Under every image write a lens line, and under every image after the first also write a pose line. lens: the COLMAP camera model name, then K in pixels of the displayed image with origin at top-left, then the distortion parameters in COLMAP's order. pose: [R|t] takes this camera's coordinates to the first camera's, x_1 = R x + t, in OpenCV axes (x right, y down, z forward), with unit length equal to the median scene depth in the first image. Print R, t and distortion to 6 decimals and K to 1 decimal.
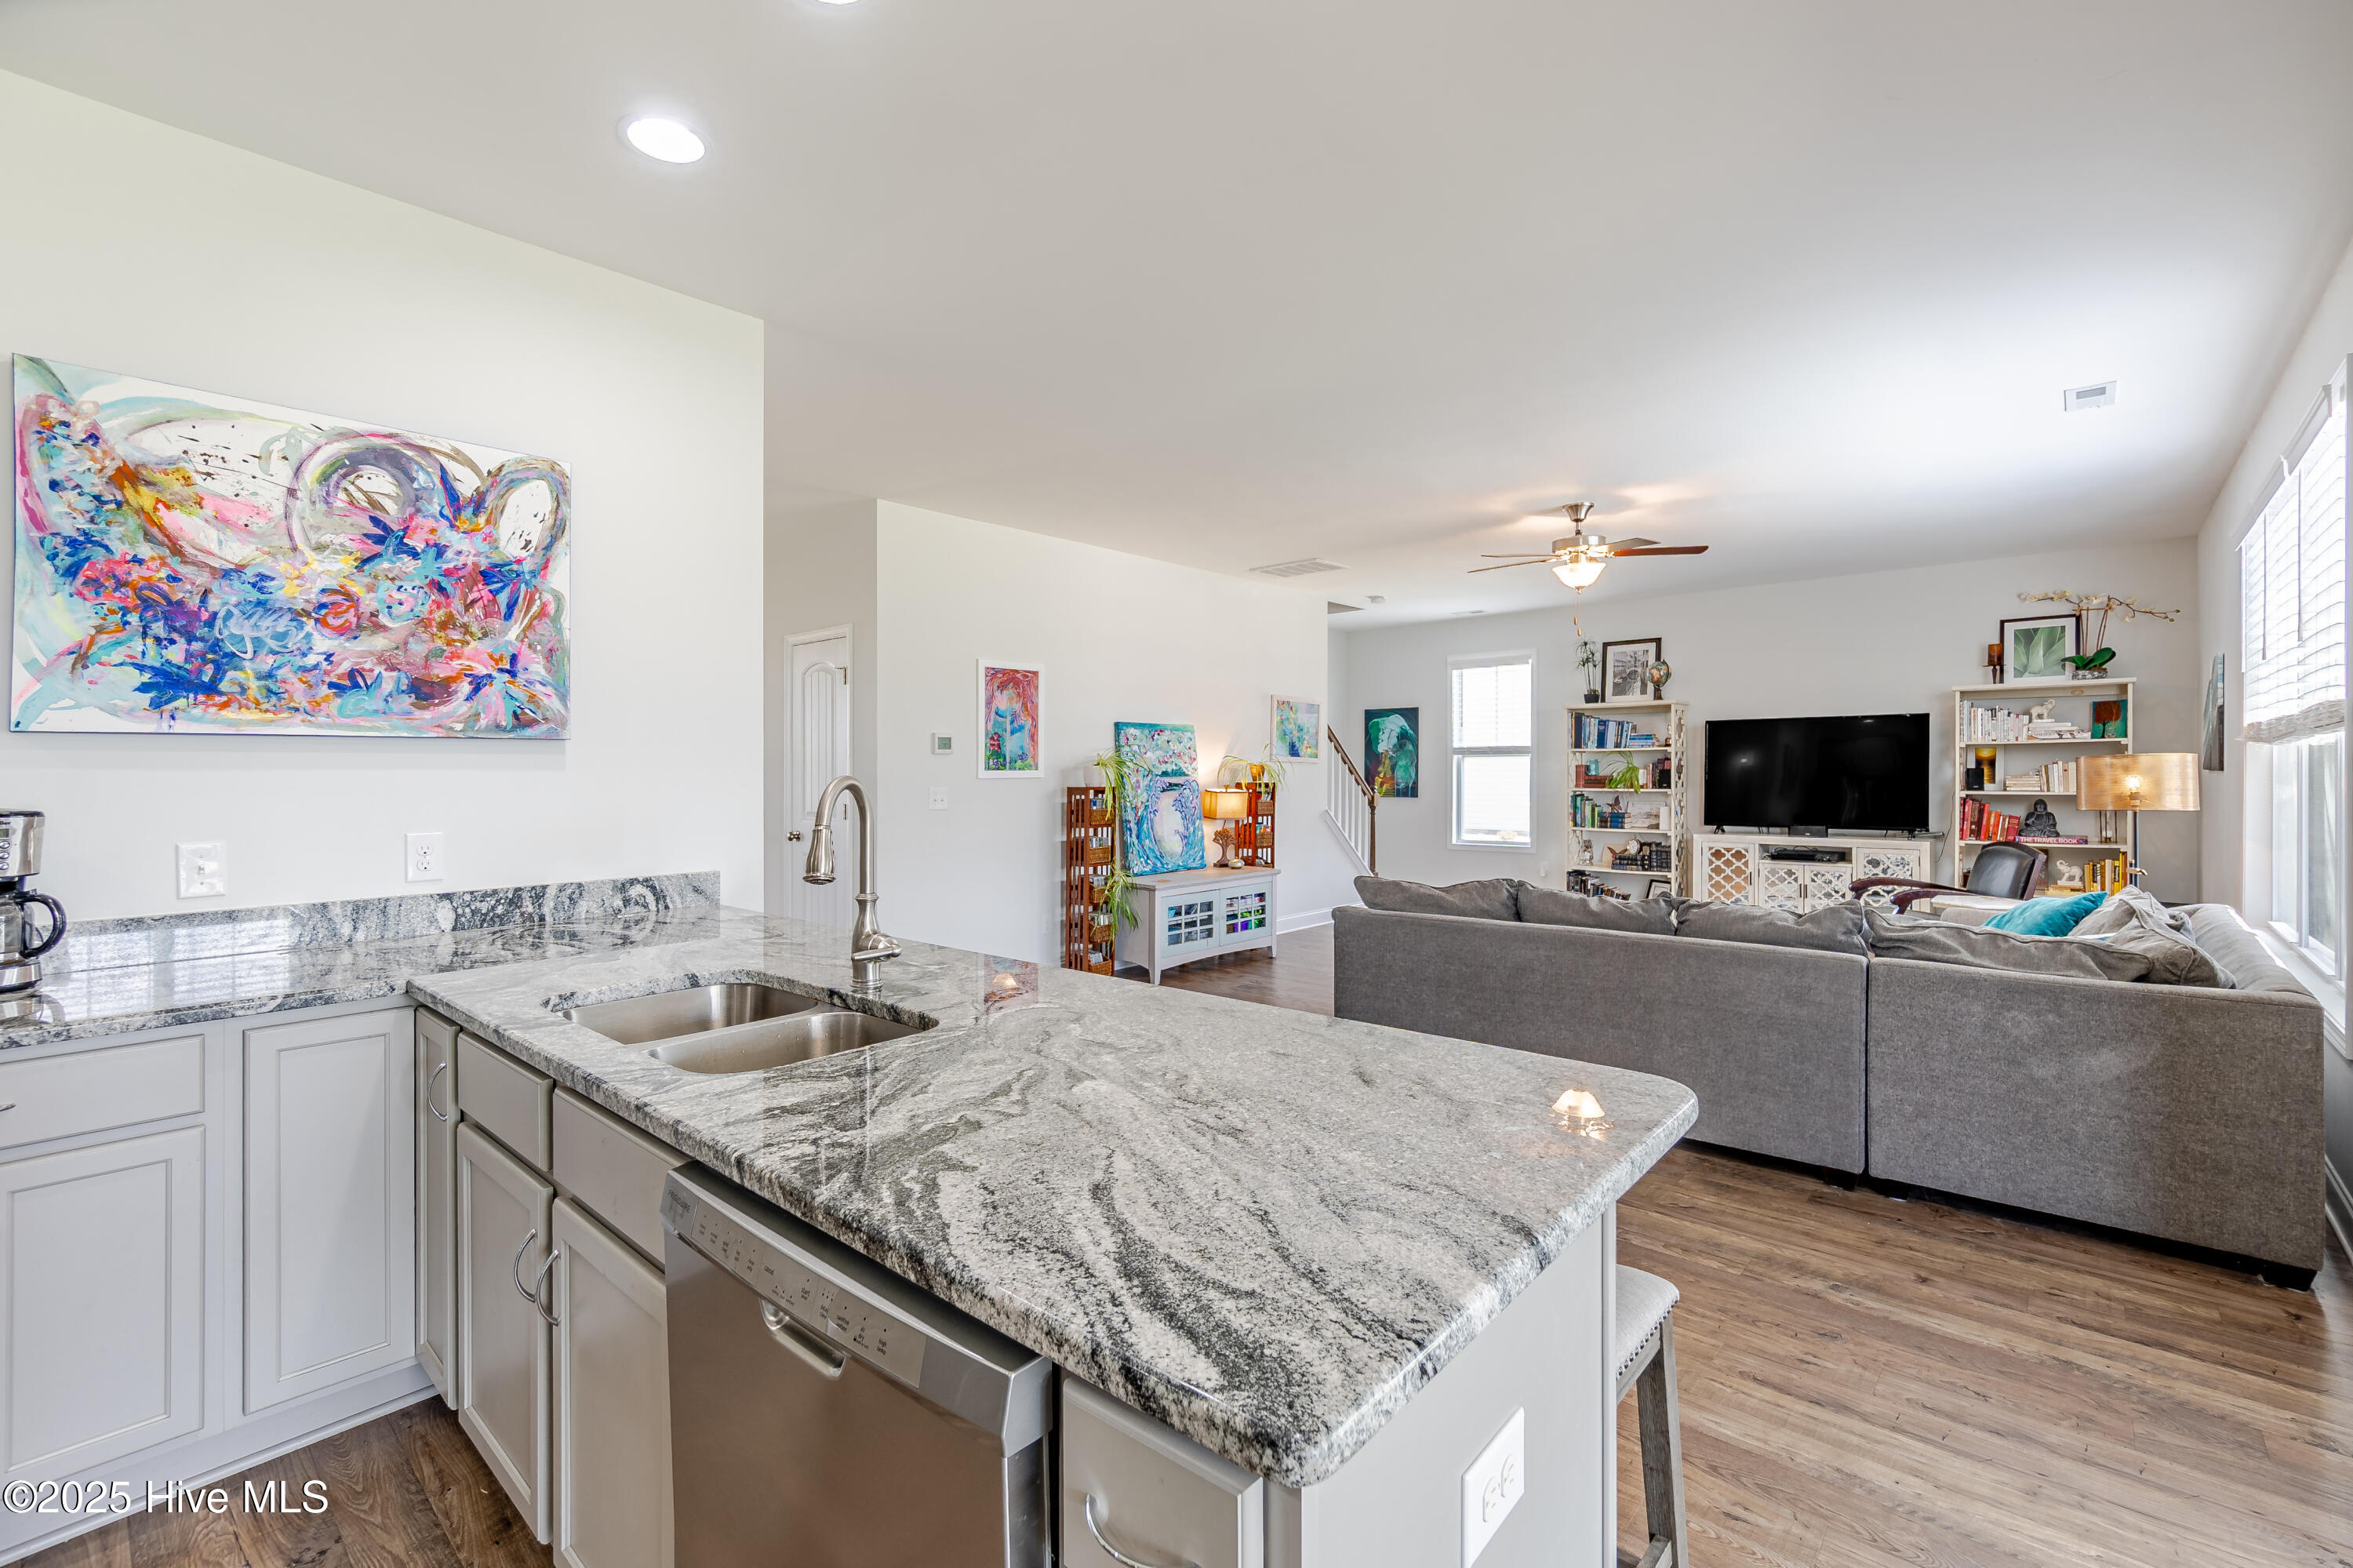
lens RADIAL K [[1013.8, 0, 1176.5], [0, 1013.8, 784.0], [0, 0, 1]] dist [-0.002883, -0.000110]
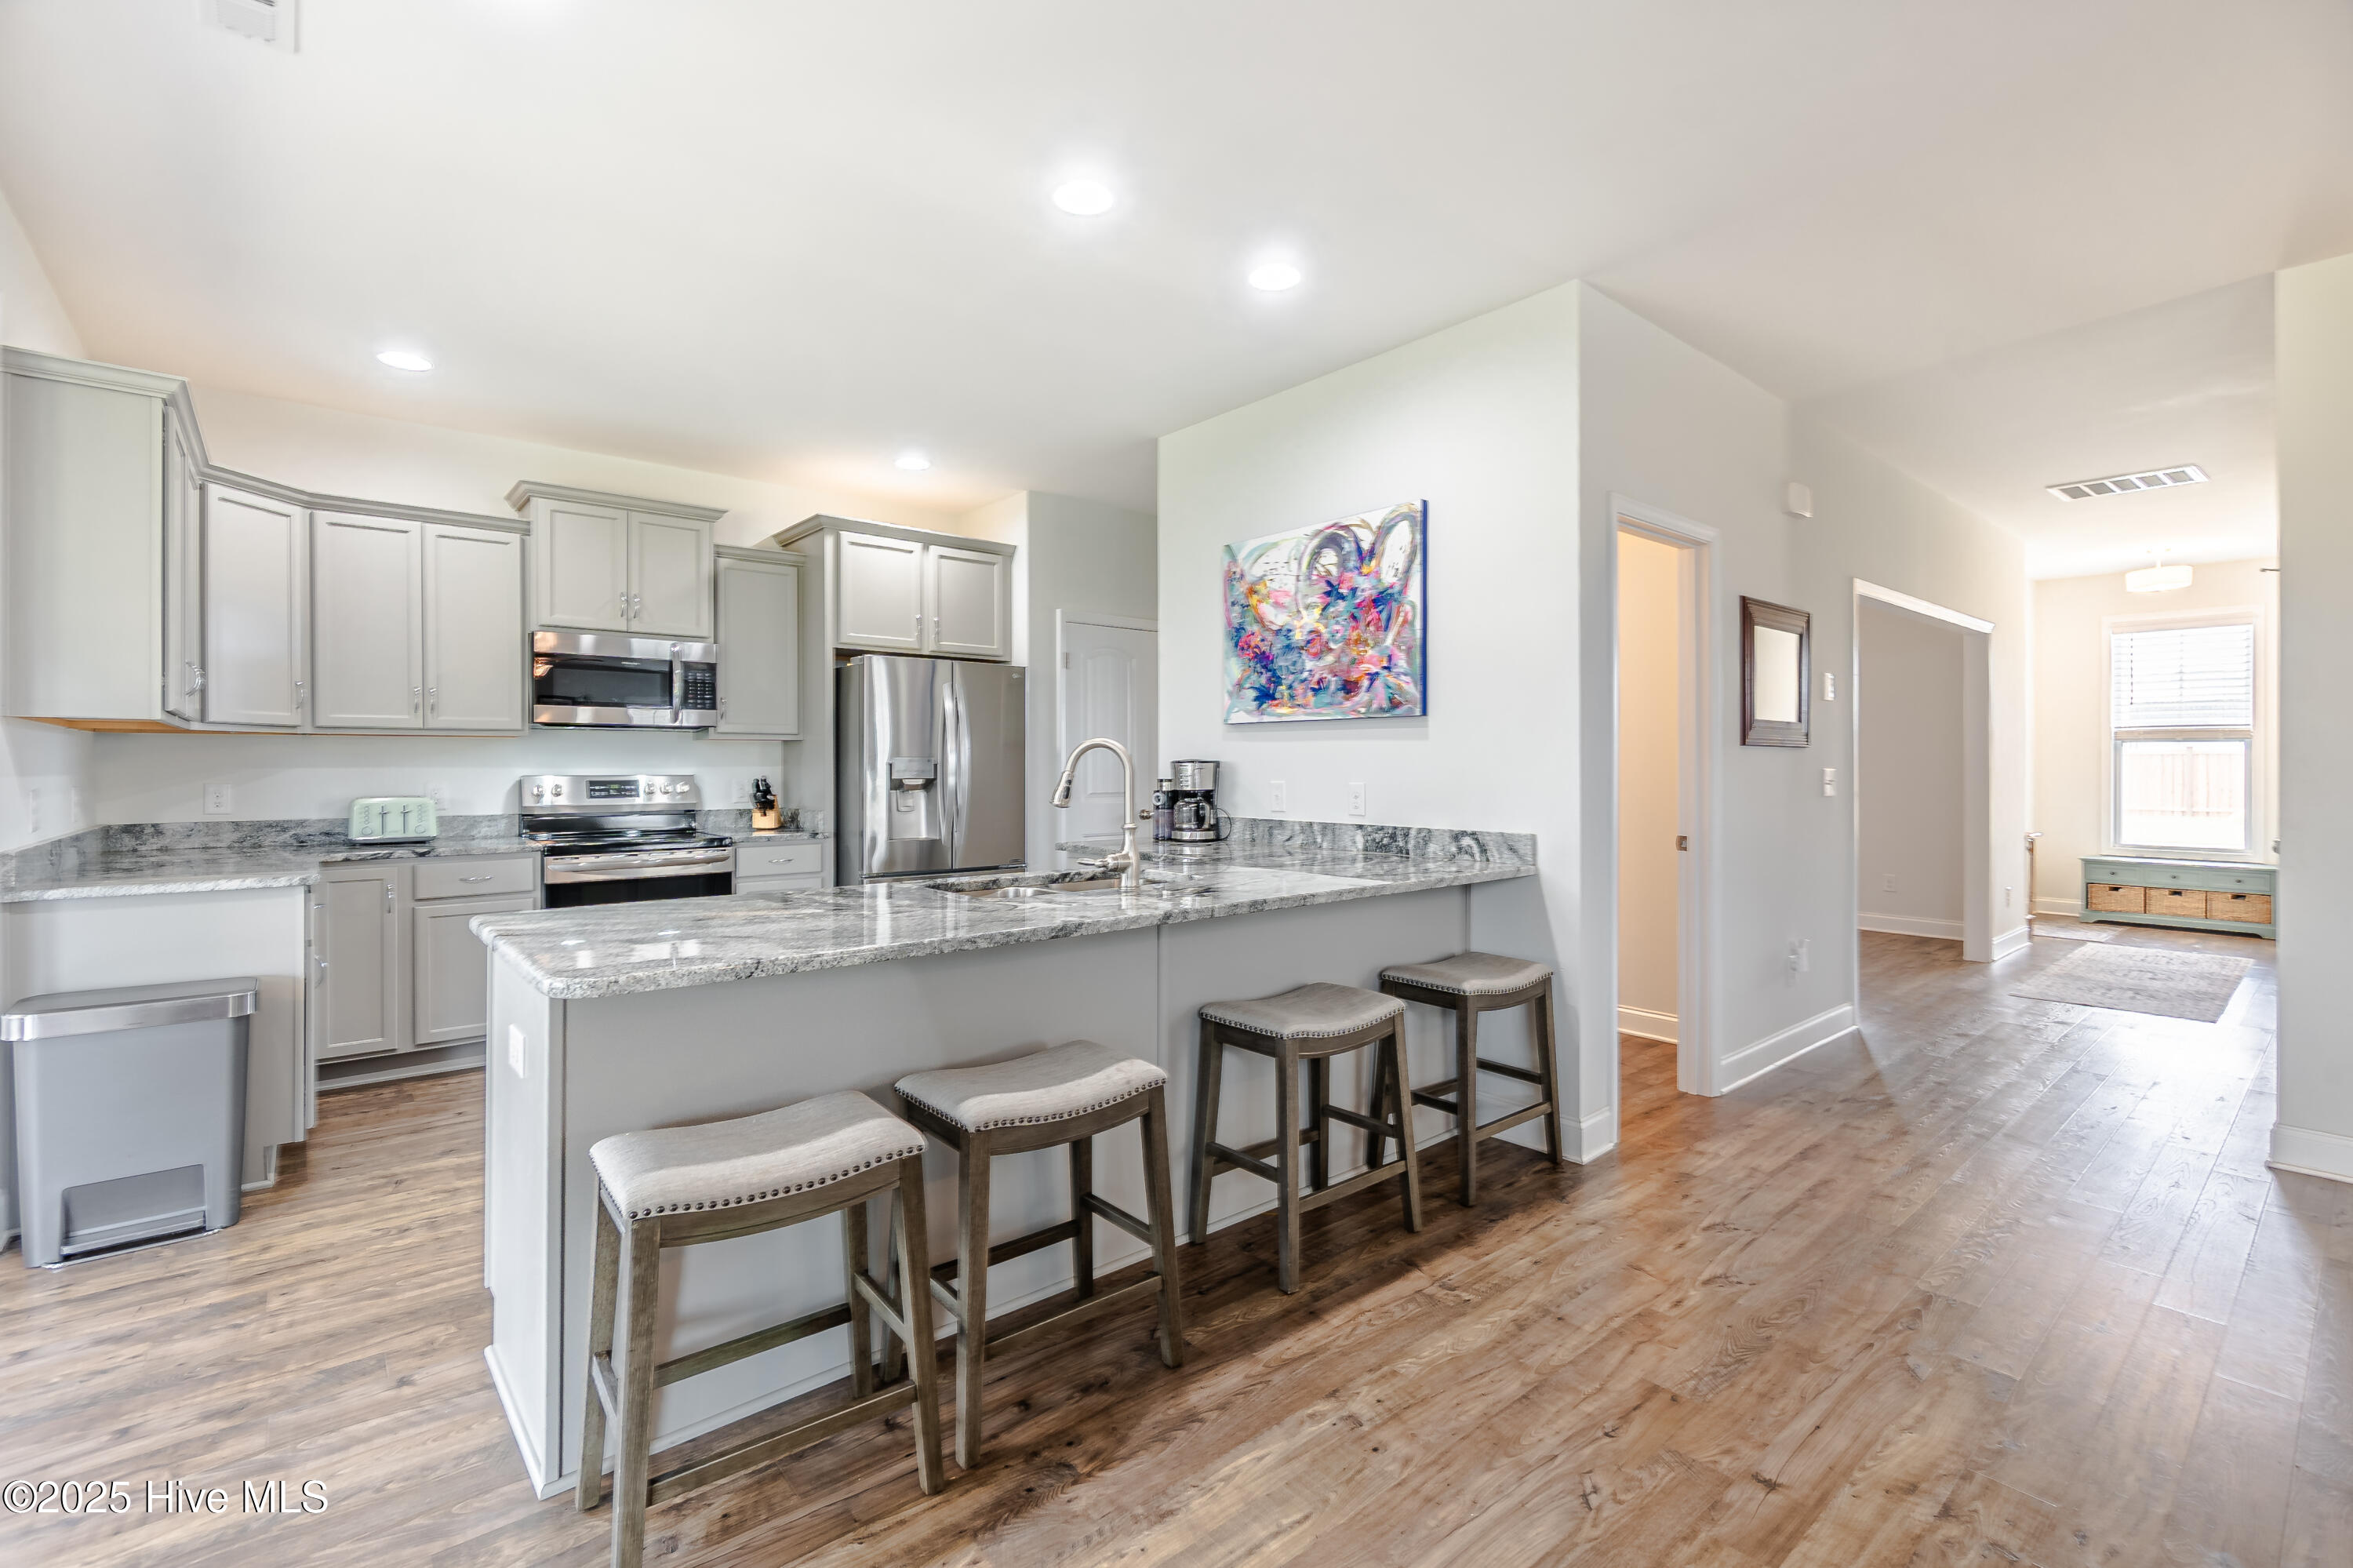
lens RADIAL K [[1028.1, 0, 1163.0], [0, 1028.1, 765.5], [0, 0, 1]] dist [-0.002248, -0.000233]
pose [[-0.144491, 0.010195, -0.989454, 0.852548], [-0.014122, 0.999824, 0.012364, 0.008894], [0.989405, 0.015760, -0.144321, 1.005014]]
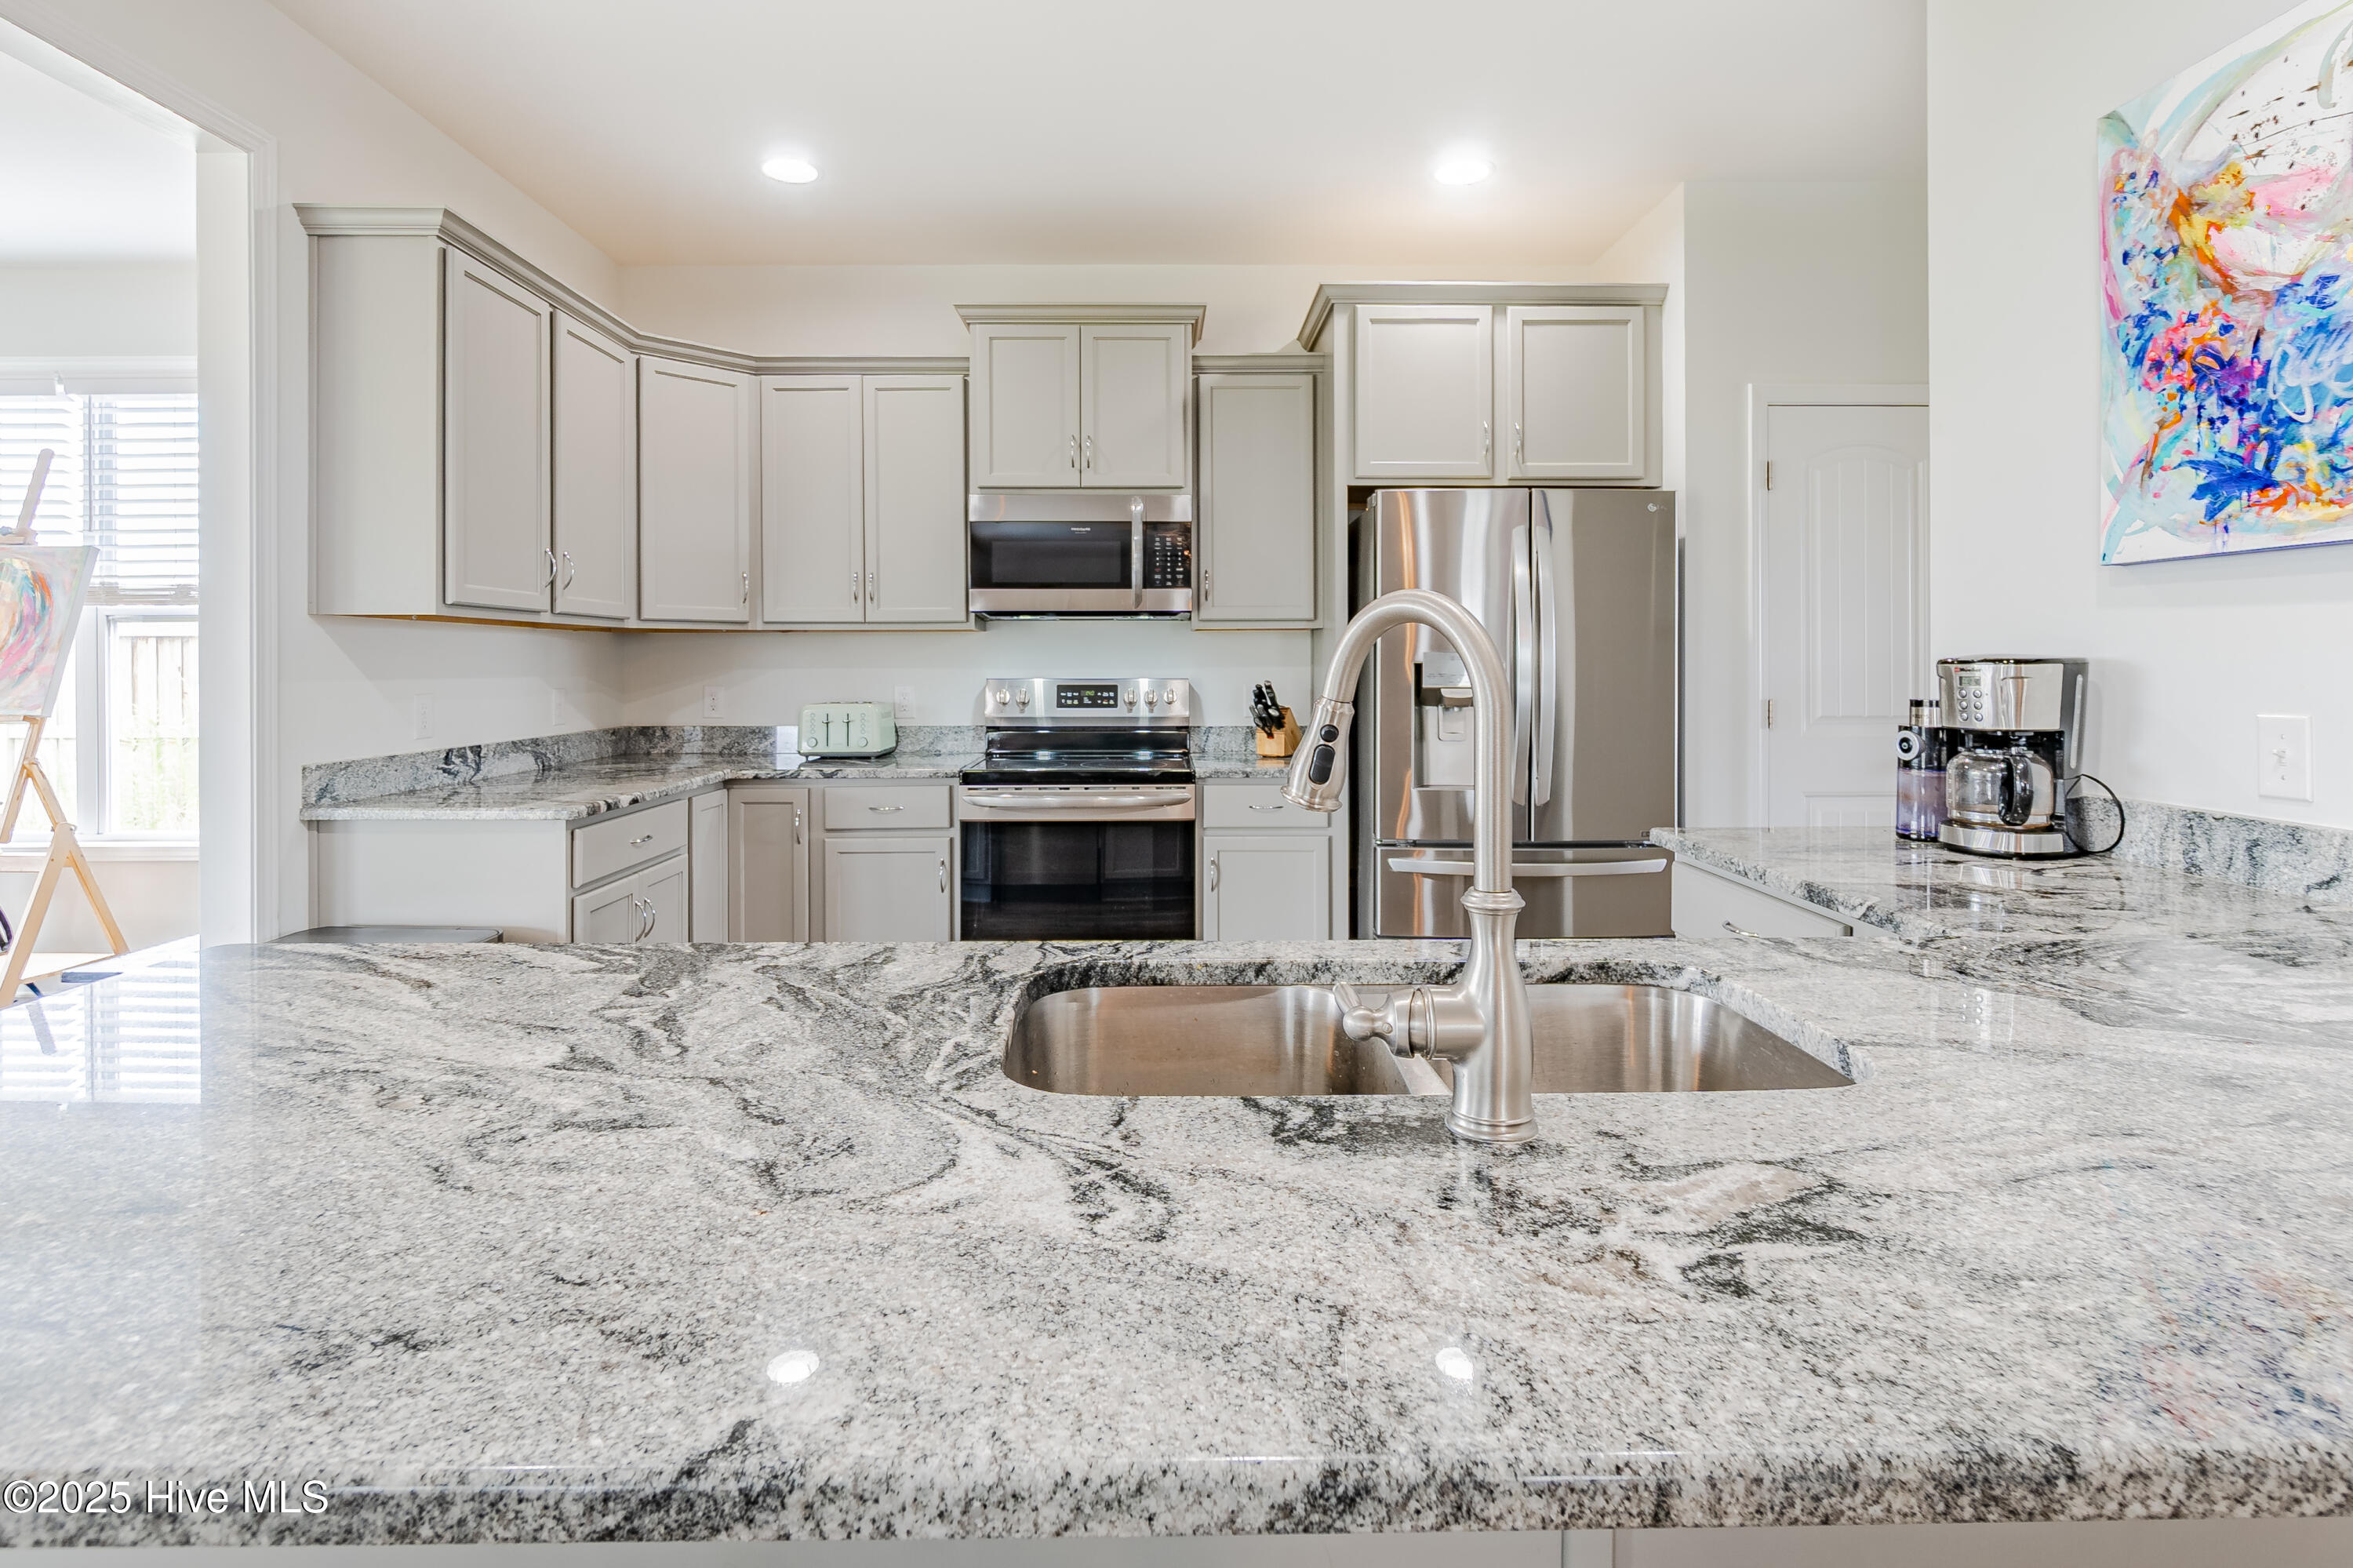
lens RADIAL K [[1144.8, 0, 1165.8], [0, 1144.8, 662.6], [0, 0, 1]] dist [-0.003291, 0.000532]
pose [[-0.739711, 0.010982, -0.672835, 0.065092], [-0.002471, 0.999816, 0.019036, 0.011106], [0.672920, 0.015743, -0.739548, 1.002289]]
